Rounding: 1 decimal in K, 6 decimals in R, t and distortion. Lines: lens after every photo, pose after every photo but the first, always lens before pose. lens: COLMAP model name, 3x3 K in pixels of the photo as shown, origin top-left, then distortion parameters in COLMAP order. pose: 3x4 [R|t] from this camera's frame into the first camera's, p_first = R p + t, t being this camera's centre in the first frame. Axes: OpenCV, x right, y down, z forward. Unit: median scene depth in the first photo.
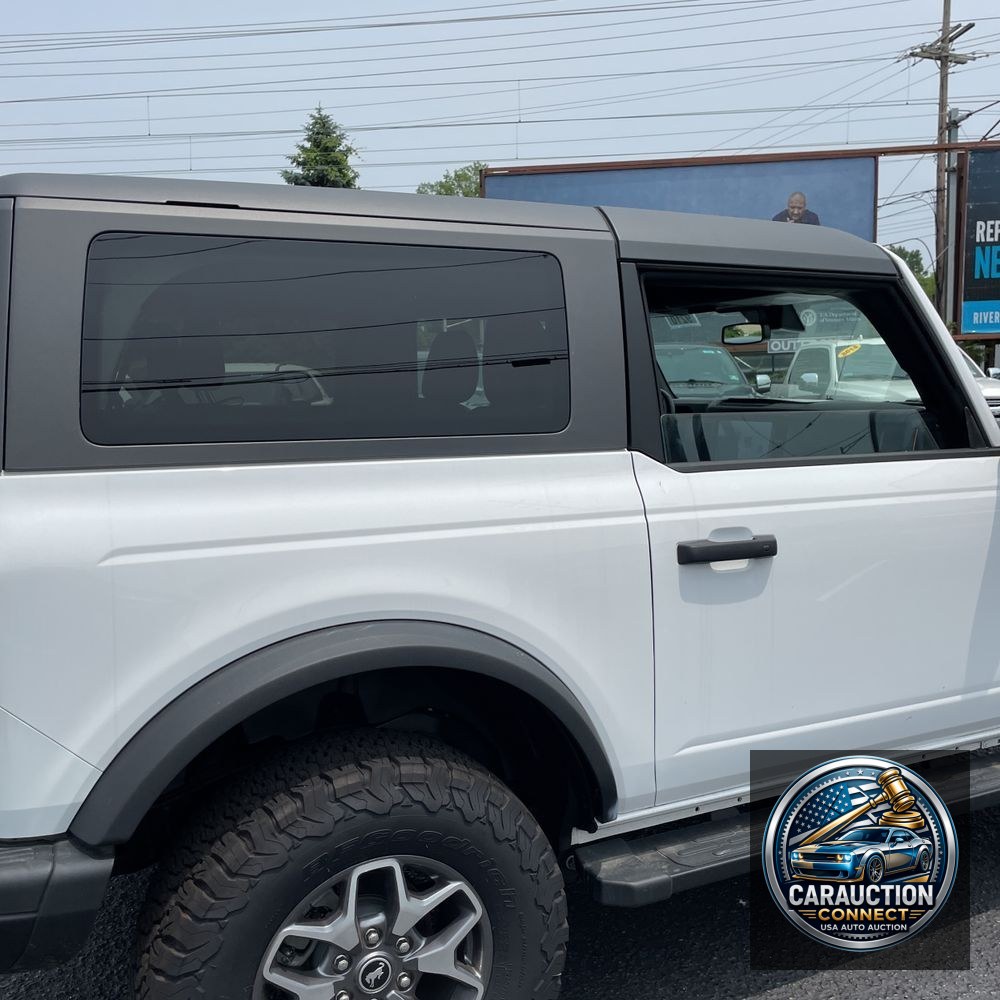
lens RADIAL K [[1030.2, 0, 493.8], [0, 1030.2, 501.6], [0, 0, 1]] dist [0.034114, 0.000000]
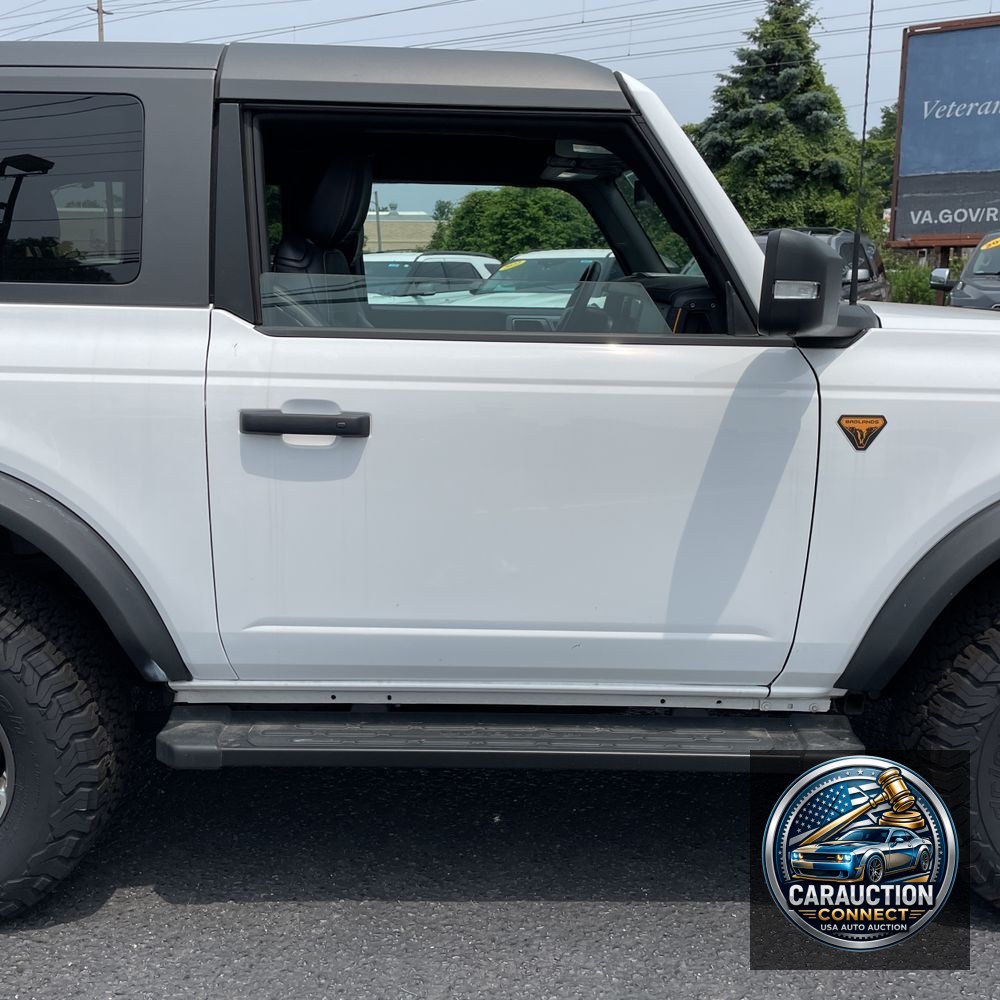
lens RADIAL K [[1030.2, 0, 505.0], [0, 1030.2, 493.6], [0, 0, 1]] dist [0.034114, 0.000000]
pose [[0.901251, 0.113418, -0.418190, 0.785442], [-0.074320, 0.991294, 0.108683, -0.004145], [0.426876, -0.066871, 0.901834, 0.245115]]
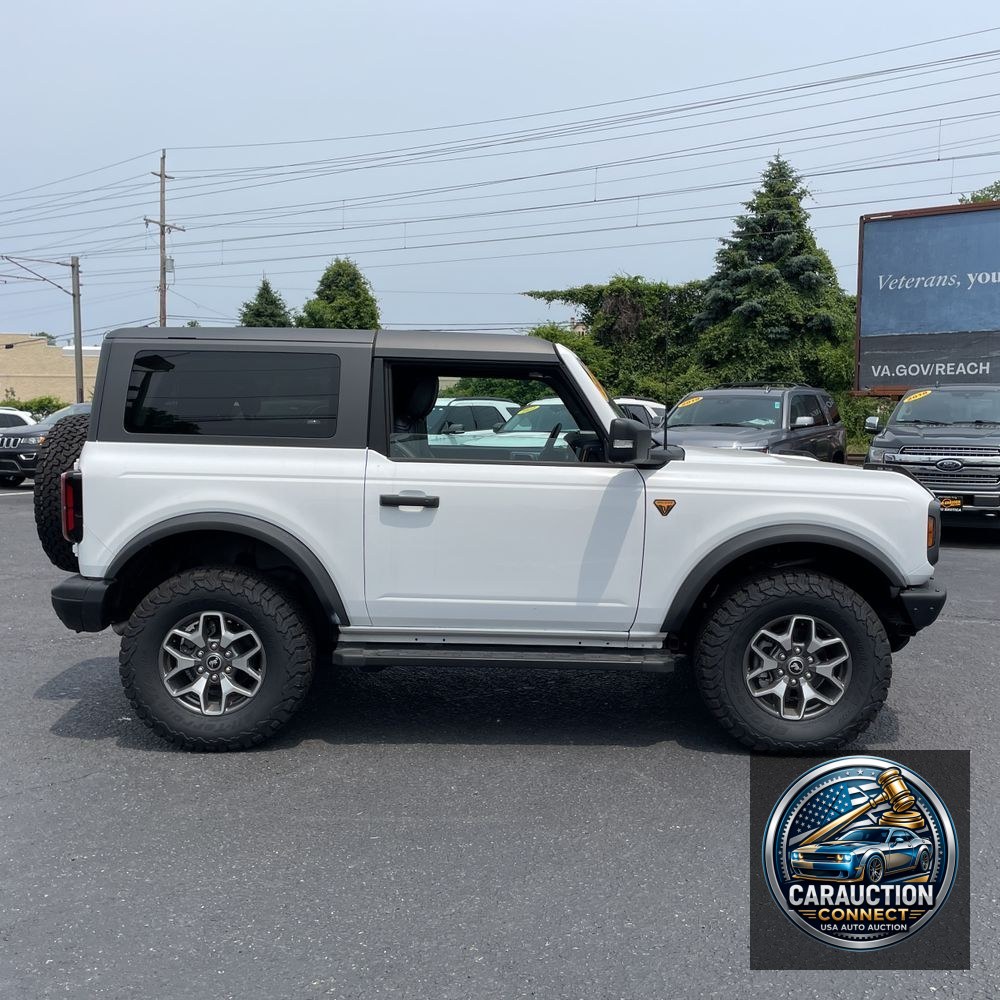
lens RADIAL K [[1030.2, 0, 507.4], [0, 1030.2, 502.8], [0, 0, 1]] dist [0.034114, 0.000000]
pose [[0.891189, 0.069292, -0.448309, 1.303436], [-0.081956, 0.996596, -0.008883, 0.052372], [0.446167, 0.044658, 0.893835, -0.707739]]
